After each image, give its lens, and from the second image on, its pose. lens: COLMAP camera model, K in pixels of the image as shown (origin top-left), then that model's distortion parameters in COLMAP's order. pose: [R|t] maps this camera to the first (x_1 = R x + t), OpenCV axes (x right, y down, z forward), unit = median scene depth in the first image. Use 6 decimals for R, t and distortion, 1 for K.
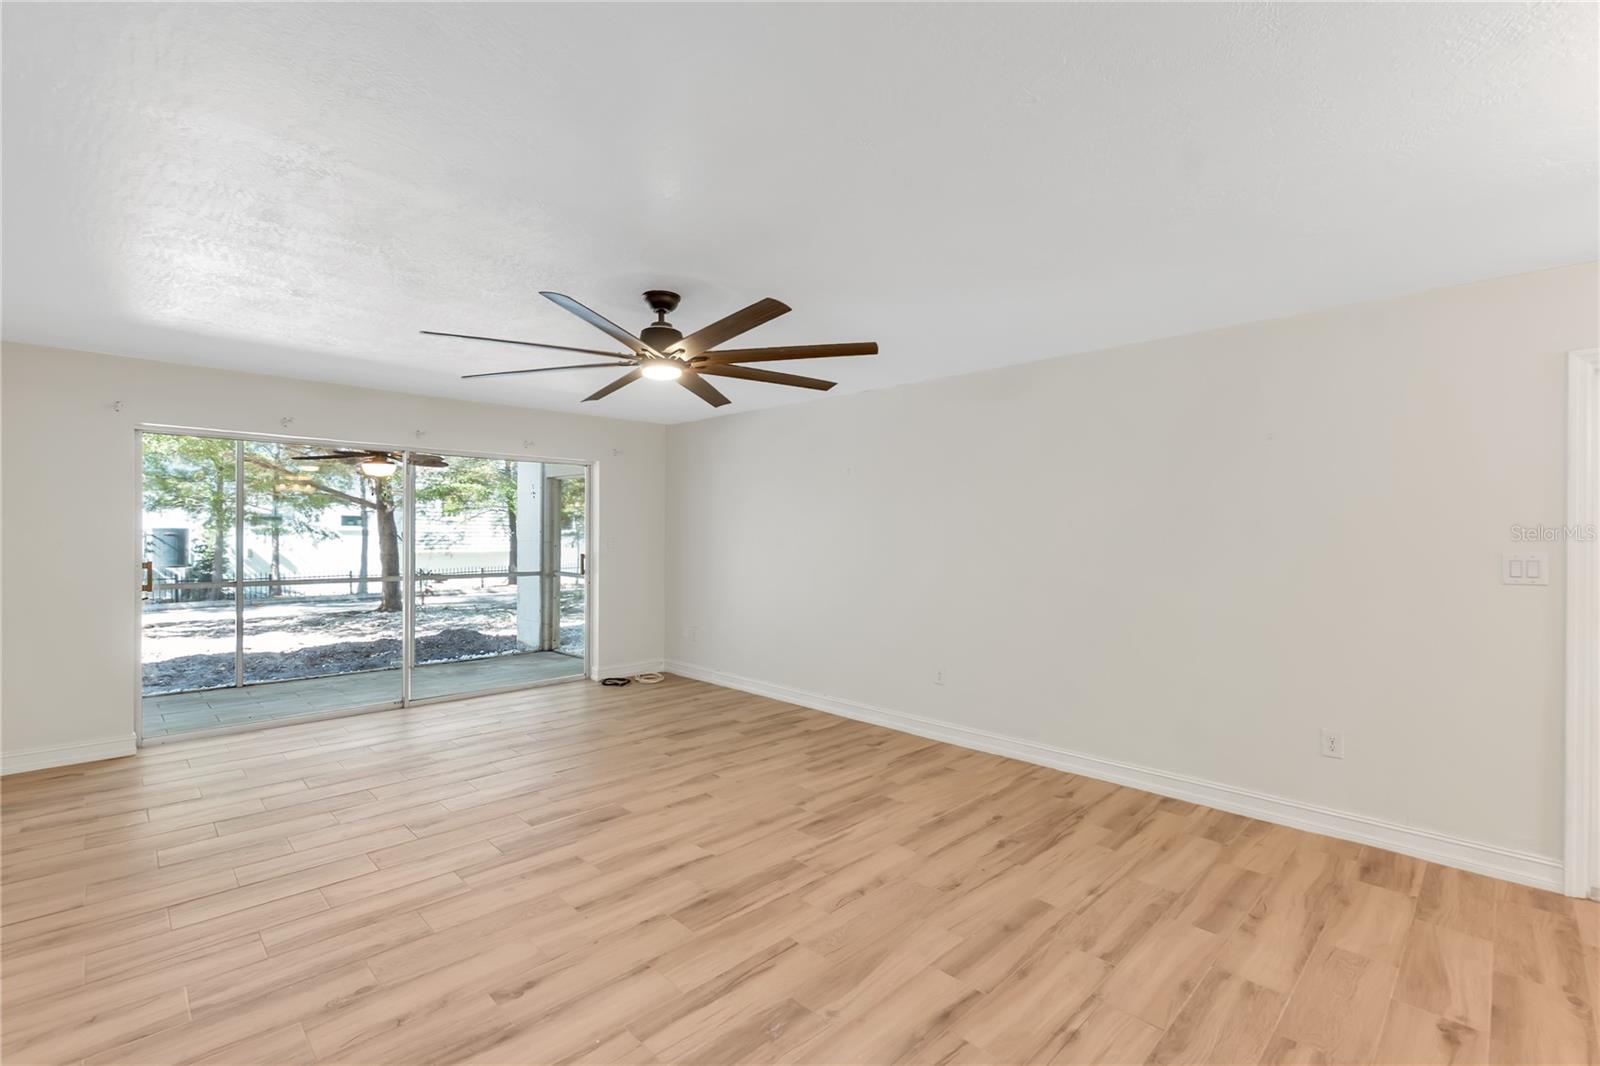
lens RADIAL K [[718.4, 0, 798.6], [0, 718.4, 514.5], [0, 0, 1]] dist [-0.004919, -0.000002]
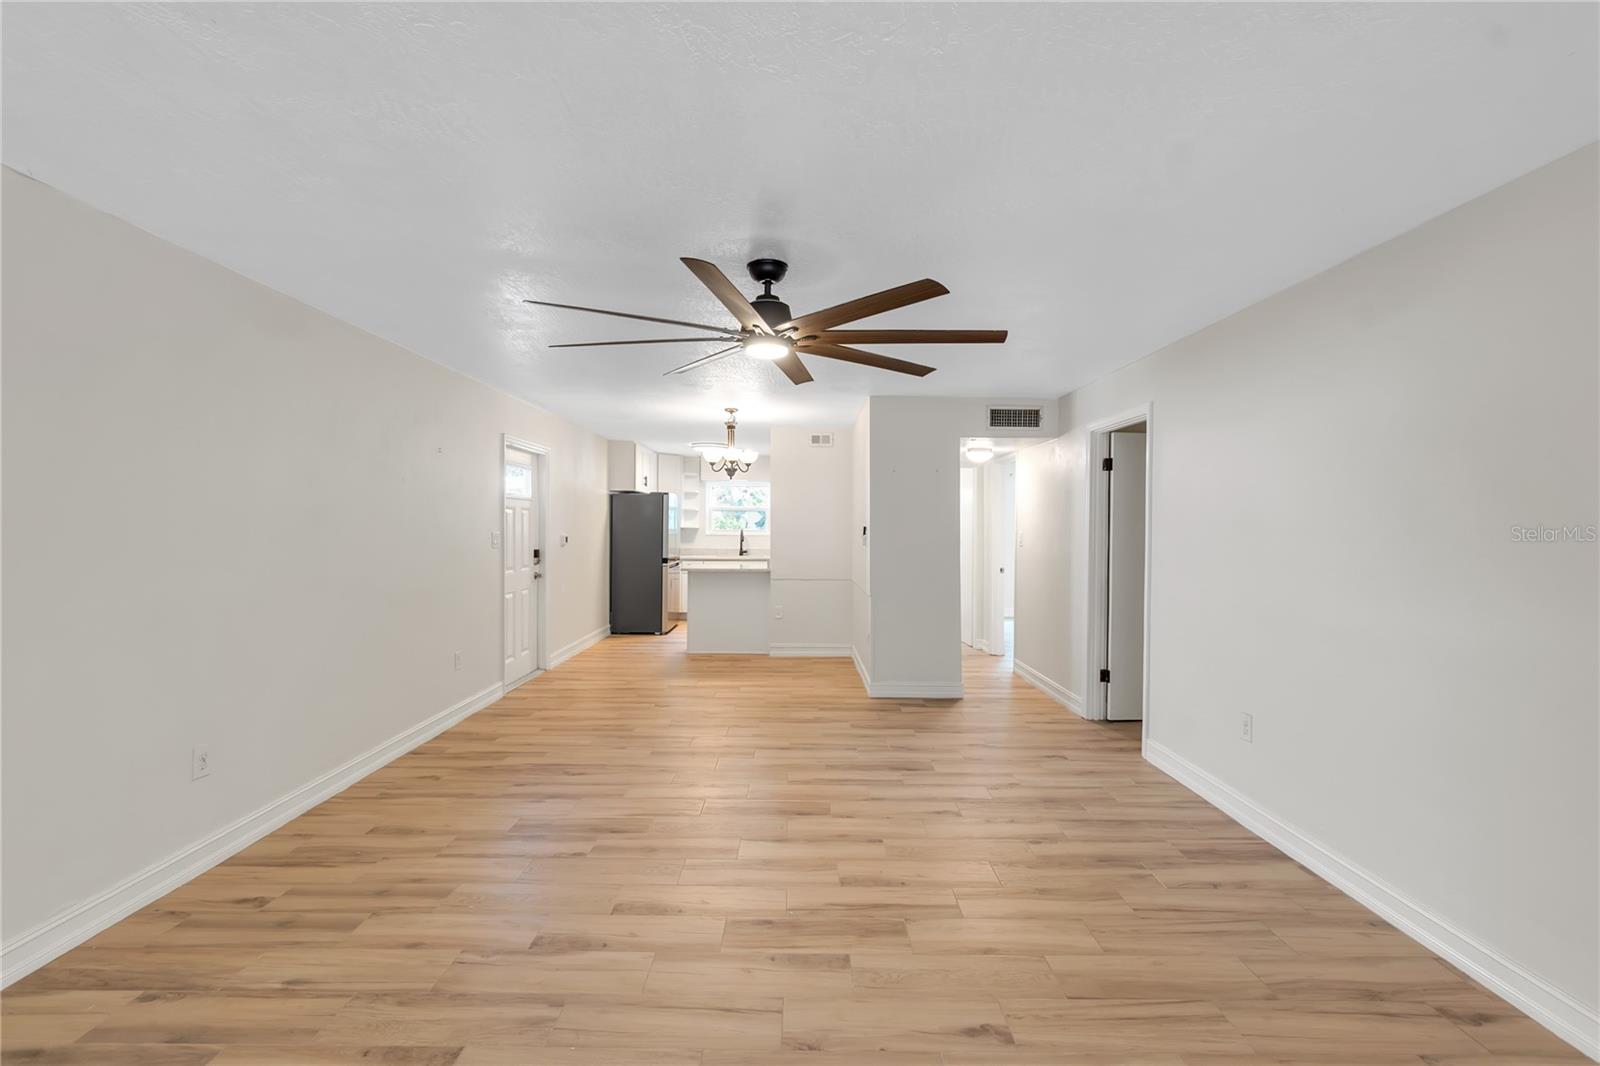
lens RADIAL K [[705.8, 0, 788.2], [0, 705.8, 531.6], [0, 0, 1]] dist [-0.004823, 0.000312]
pose [[-0.704220, -0.016451, 0.709791, -0.806765], [-0.028235, 0.999590, -0.004846, 0.025561], [-0.709420, -0.023454, -0.704395, 1.528898]]
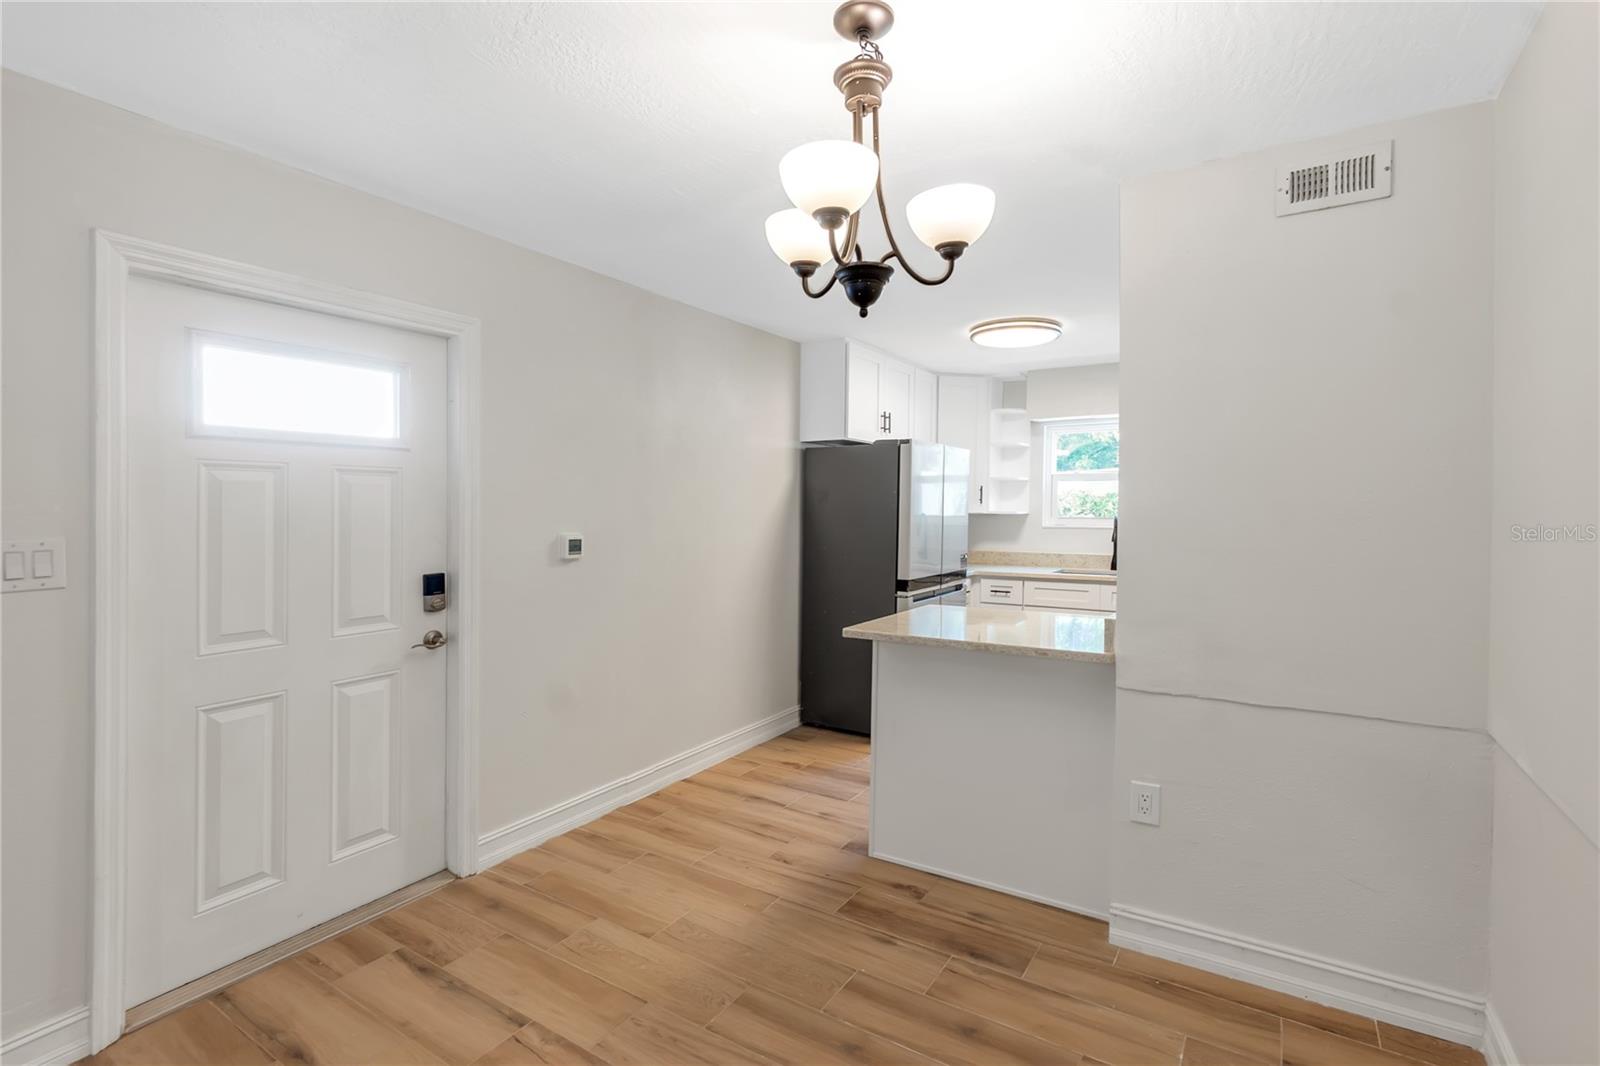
lens RADIAL K [[698.4, 0, 791.2], [0, 698.4, 536.0], [0, 0, 1]] dist [-0.025123, 0.000088]
pose [[-0.207384, -0.053980, 0.976769, 0.245121], [-0.029413, 0.998369, 0.048929, -0.004978], [-0.977817, -0.018583, -0.208633, 0.428049]]
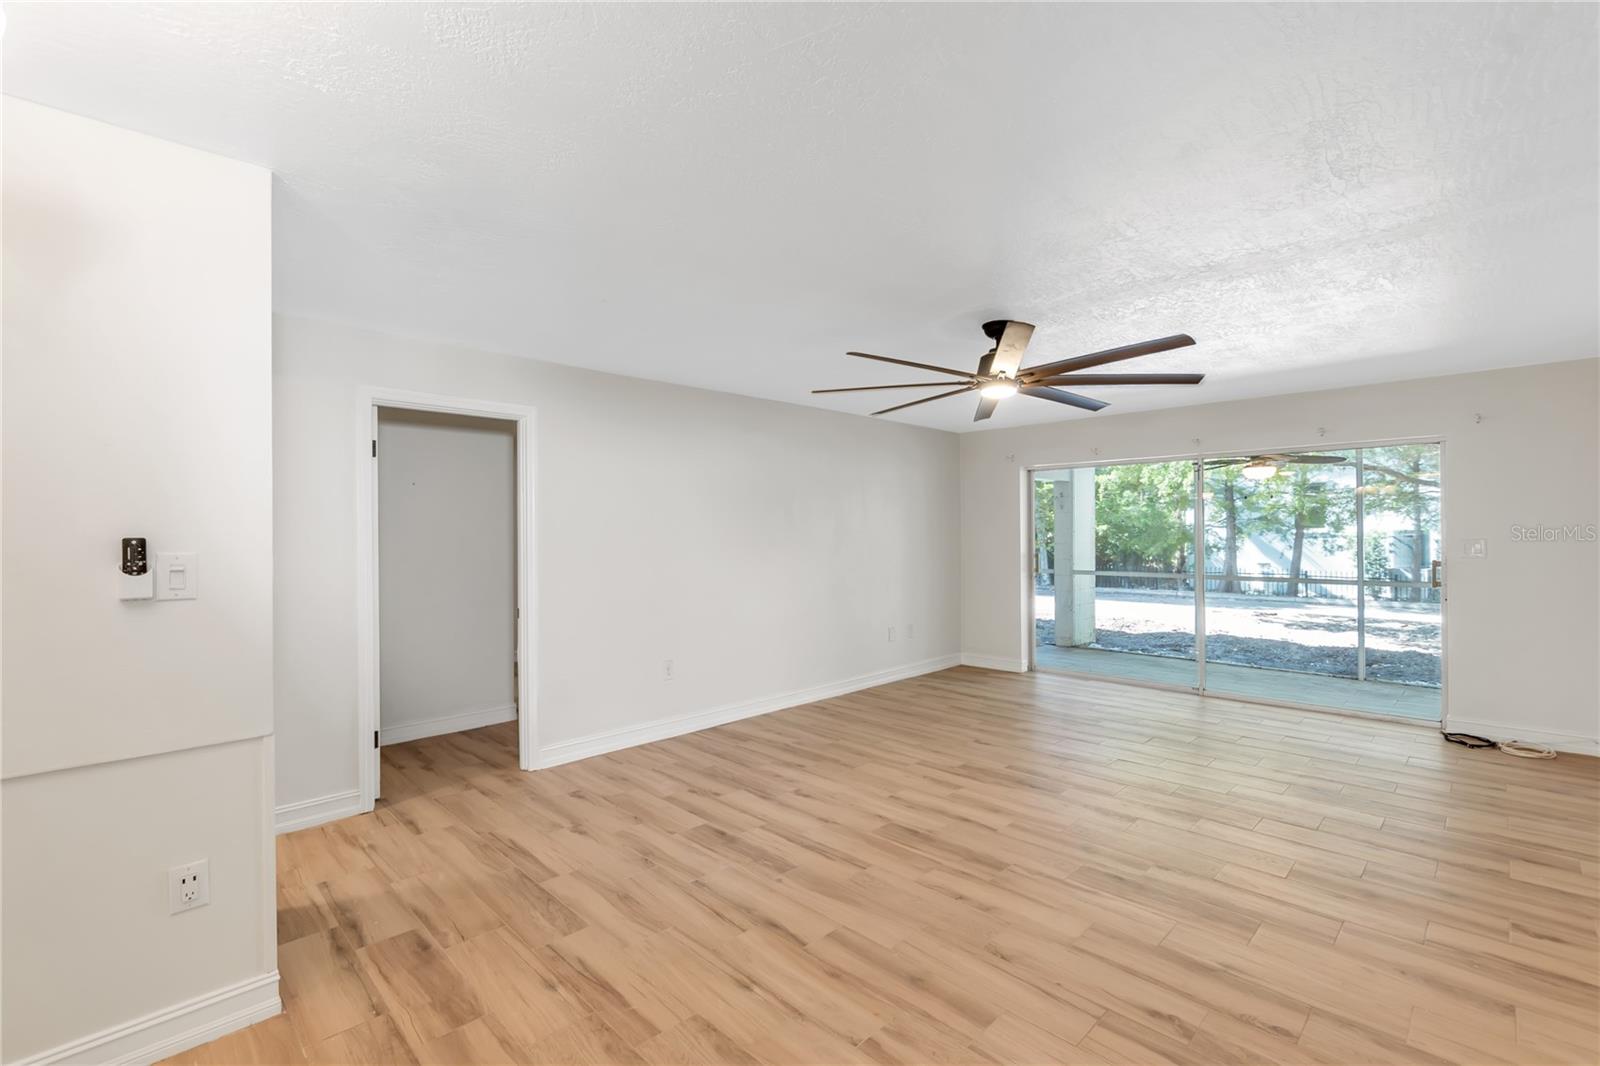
lens RADIAL K [[693.1, 0, 800.0], [0, 693.1, 533.0], [0, 0, 1]] dist [-0.004801, -0.000080]
pose [[0.003473, -0.006599, -0.999972, 0.860240], [0.031274, 0.999490, -0.006487, 0.012606], [0.999505, -0.031250, 0.003677, 0.641561]]
